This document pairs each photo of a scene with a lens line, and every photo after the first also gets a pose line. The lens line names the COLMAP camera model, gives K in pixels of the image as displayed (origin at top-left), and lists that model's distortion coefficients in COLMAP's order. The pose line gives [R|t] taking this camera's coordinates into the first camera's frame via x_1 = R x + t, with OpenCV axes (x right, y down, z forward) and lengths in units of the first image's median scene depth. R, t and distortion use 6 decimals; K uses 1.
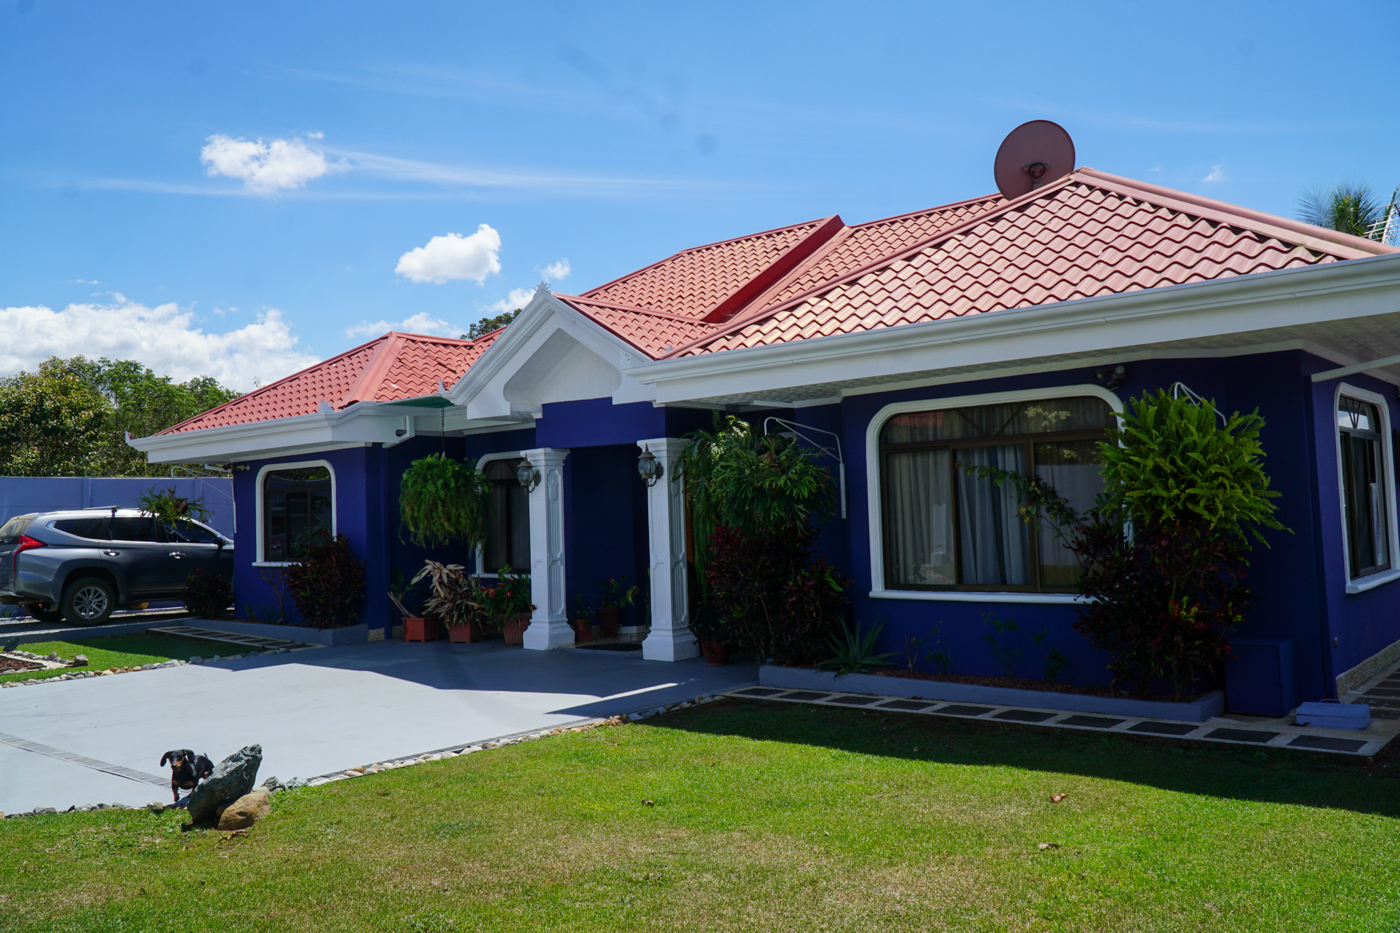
lens RADIAL K [[1125.2, 0, 693.6], [0, 1125.2, 459.3], [0, 0, 1]] dist [0.003791, -0.004481]
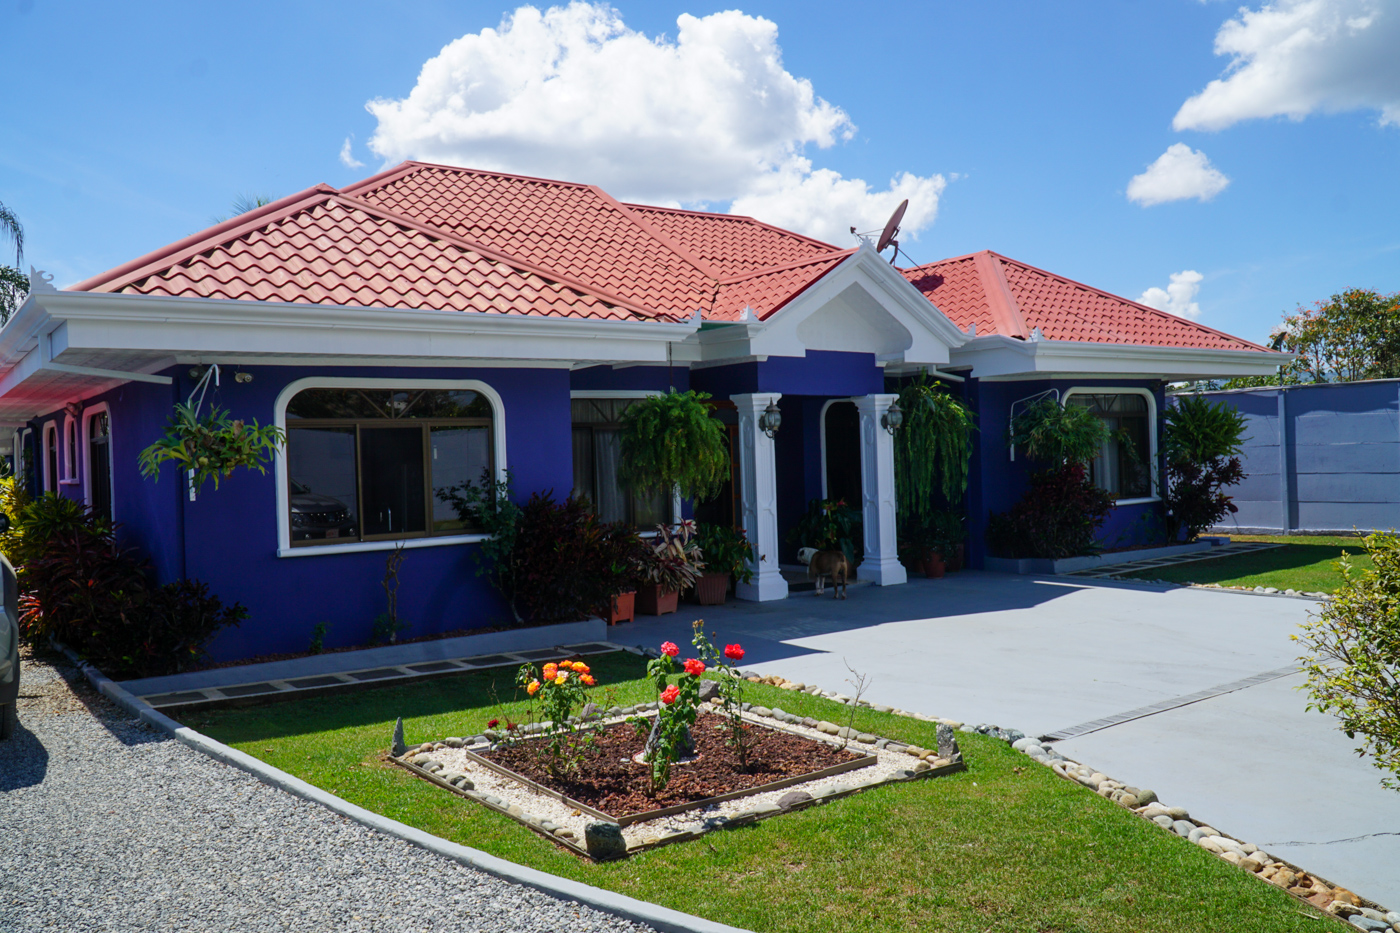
lens RADIAL K [[1125.2, 0, 693.6], [0, 1125.2, 459.3], [0, 0, 1]] dist [0.003791, -0.004481]
pose [[0.231583, 0.007364, 0.972787, -1.127294], [-0.027482, 0.999622, -0.001025, 0.052349], [-0.972427, -0.026497, 0.231698, 0.867587]]
